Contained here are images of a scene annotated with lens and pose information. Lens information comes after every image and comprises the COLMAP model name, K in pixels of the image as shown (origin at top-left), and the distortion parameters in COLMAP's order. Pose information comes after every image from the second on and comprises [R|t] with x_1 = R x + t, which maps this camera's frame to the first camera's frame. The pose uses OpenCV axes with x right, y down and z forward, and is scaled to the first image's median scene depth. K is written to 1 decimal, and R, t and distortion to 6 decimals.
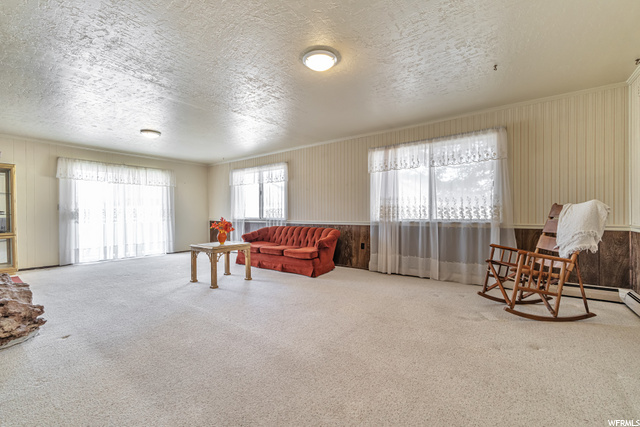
lens RADIAL K [[272.0, 0, 318.5], [0, 272.0, 214.9], [0, 0, 1]] dist [-0.000695, -0.000030]
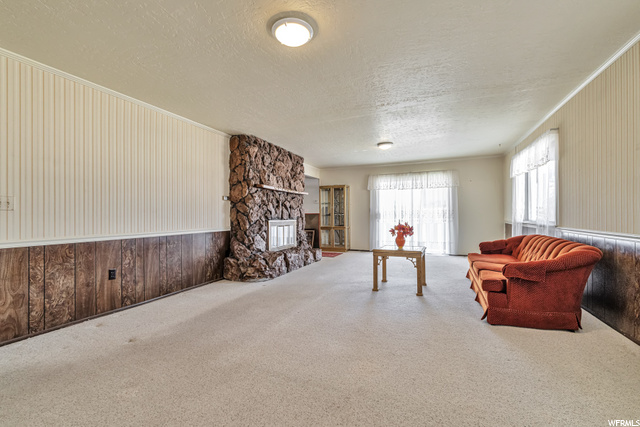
lens RADIAL K [[272.0, 0, 317.8], [0, 272.0, 213.9], [0, 0, 1]] dist [-0.000695, -0.000030]
pose [[0.241189, 0.000713, -0.970478, 0.333606], [-0.002857, 0.999996, 0.000025, -0.006531], [0.970474, 0.002767, 0.241190, 0.352132]]
